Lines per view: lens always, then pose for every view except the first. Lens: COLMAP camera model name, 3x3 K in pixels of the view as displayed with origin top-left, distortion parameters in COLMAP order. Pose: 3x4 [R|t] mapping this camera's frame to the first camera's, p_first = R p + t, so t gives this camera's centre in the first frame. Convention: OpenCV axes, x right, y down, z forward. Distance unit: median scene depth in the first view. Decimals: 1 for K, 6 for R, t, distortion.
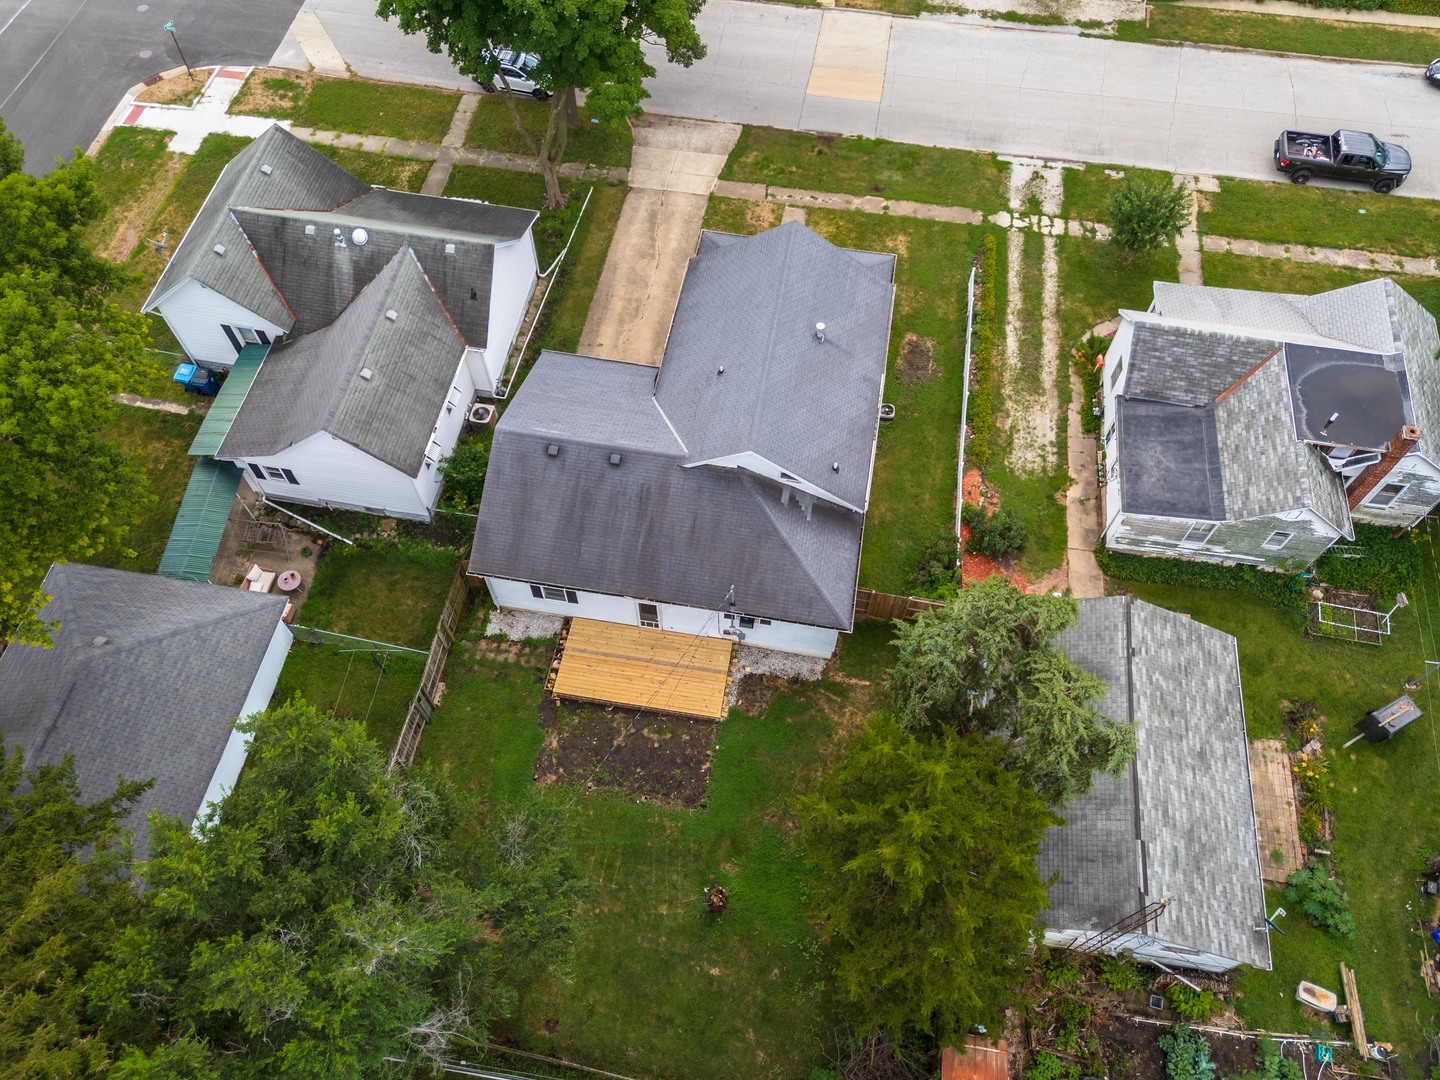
lens RADIAL K [[1079.5, 0, 720.0], [0, 1079.5, 556.5], [0, 0, 1]] dist [0.070757, -0.108635]
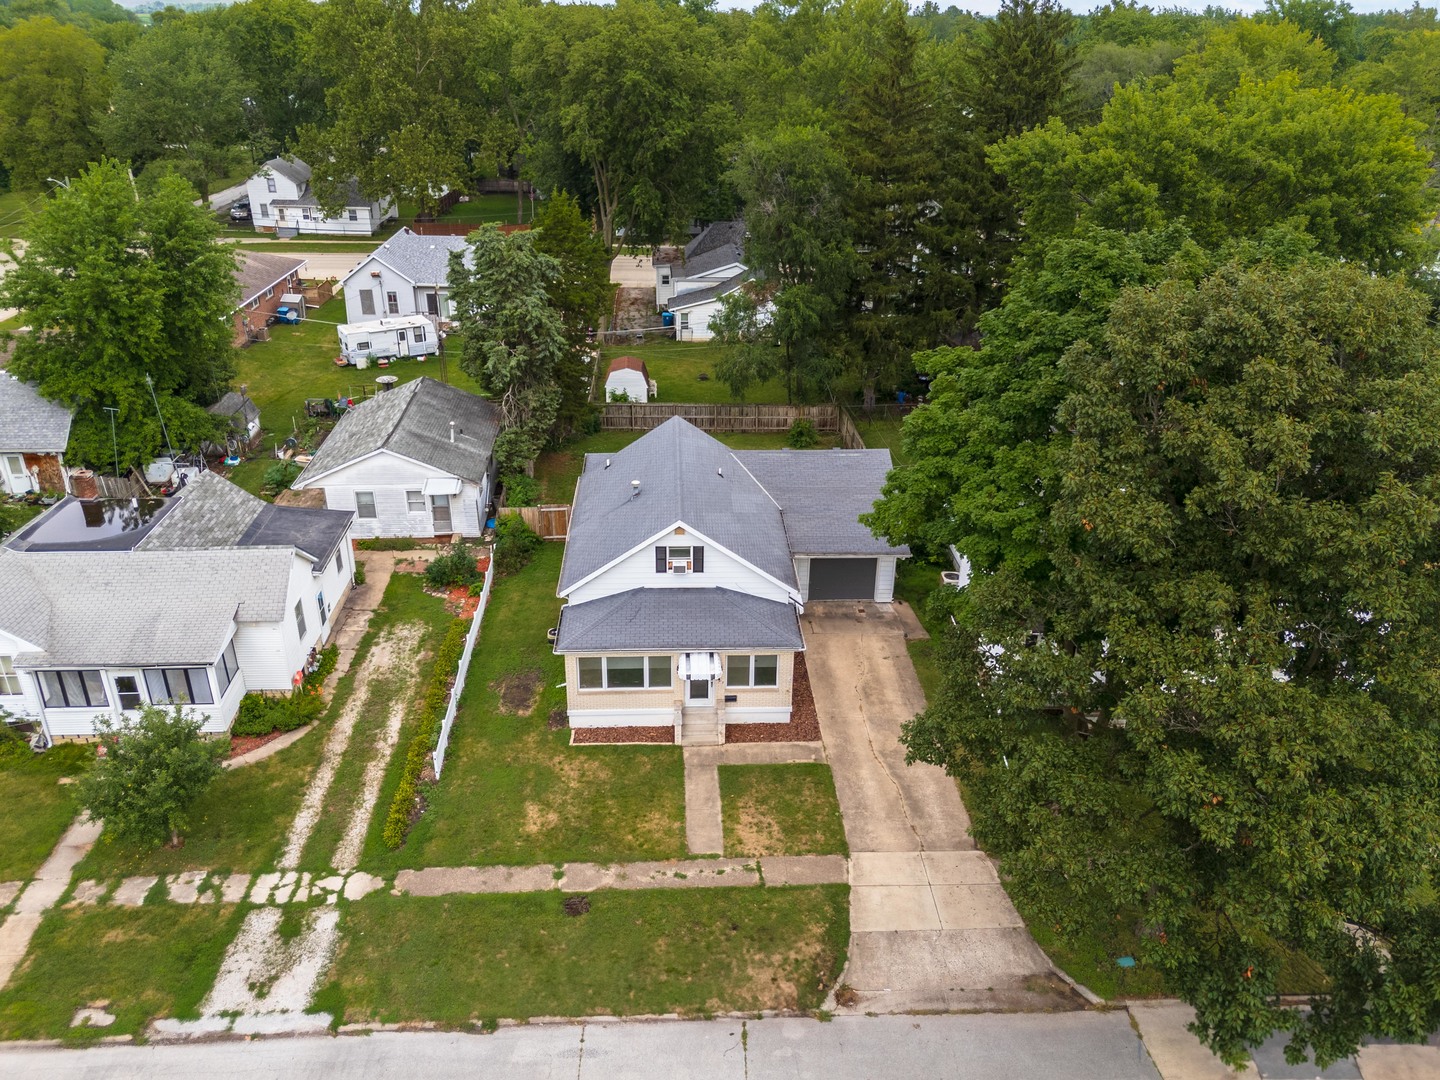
lens RADIAL K [[1076.0, 0, 720.0], [0, 1076.0, 540.0], [0, 0, 1]] dist [0.060968, -0.045620]
pose [[-0.975943, 0.074932, -0.204747, 0.187217], [-0.198393, 0.084265, 0.976494, -1.004867], [0.090423, 0.993622, -0.067372, 0.930251]]
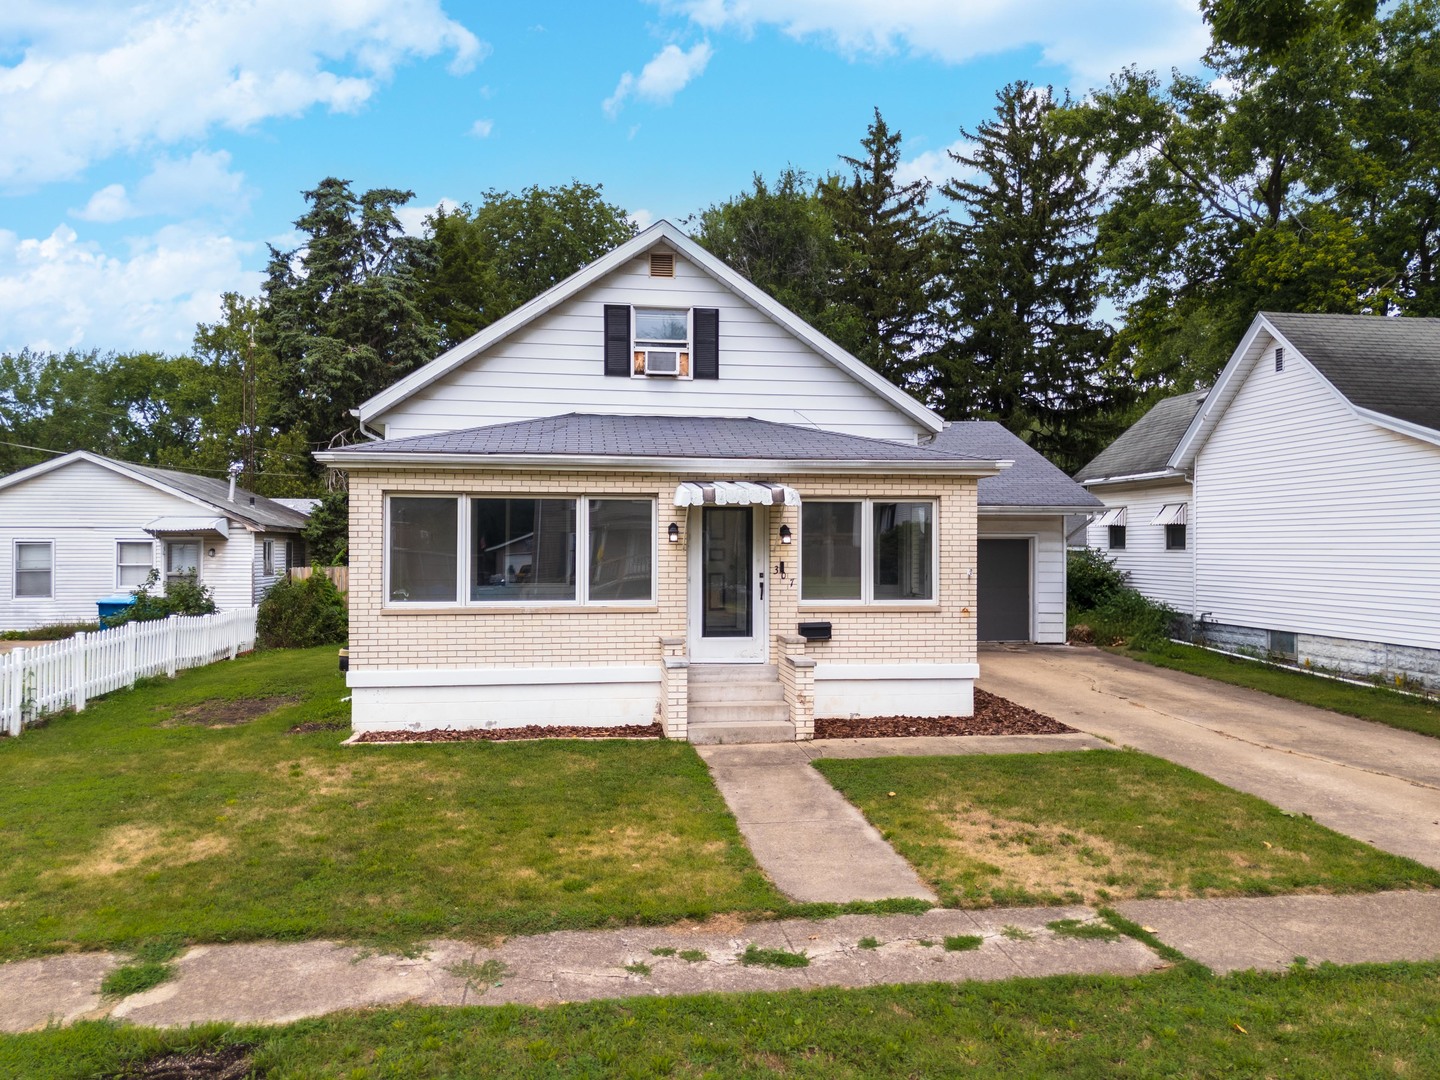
lens RADIAL K [[1076.0, 0, 720.0], [0, 1076.0, 540.0], [0, 0, 1]] dist [0.060968, -0.045620]
pose [[-0.953466, -0.011646, -0.301275, 0.139500], [-0.265011, 0.508890, 0.819024, -0.486847], [0.143777, 0.860753, -0.488296, 1.101949]]
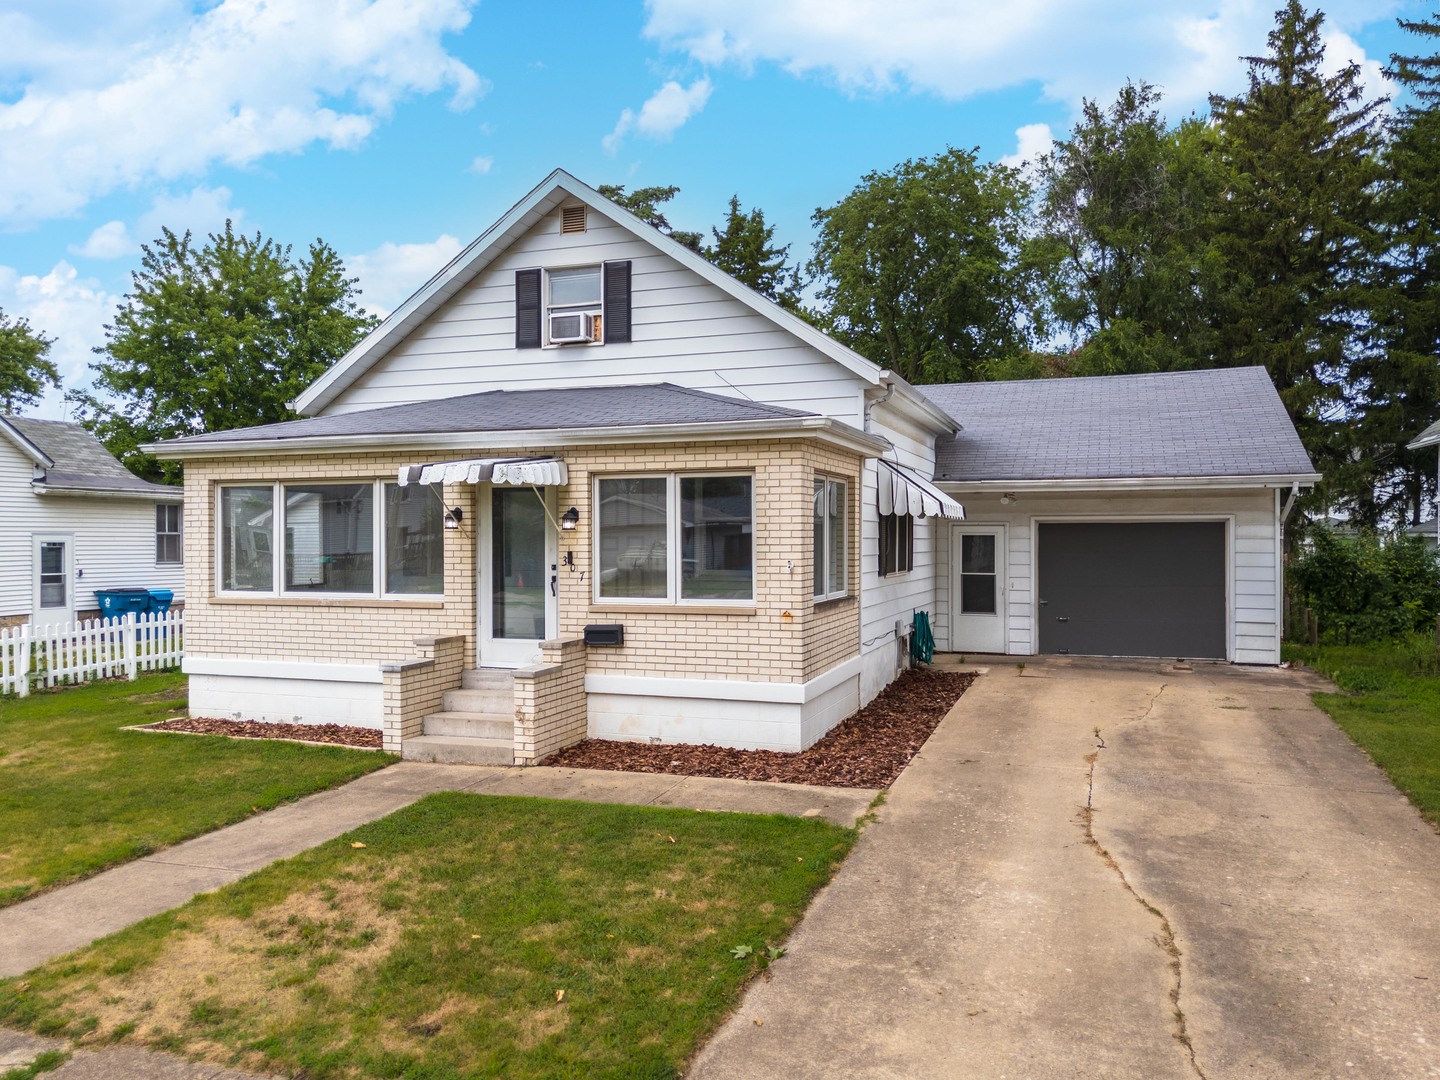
lens RADIAL K [[1073.8, 0, 720.0], [0, 1073.8, 540.0], [0, 0, 1]] dist [0.068285, -0.057557]
pose [[-0.984179, -0.004452, 0.177124, -0.032031], [0.150963, 0.502248, 0.851444, -0.456453], [-0.092750, 0.864712, -0.493630, 1.083955]]
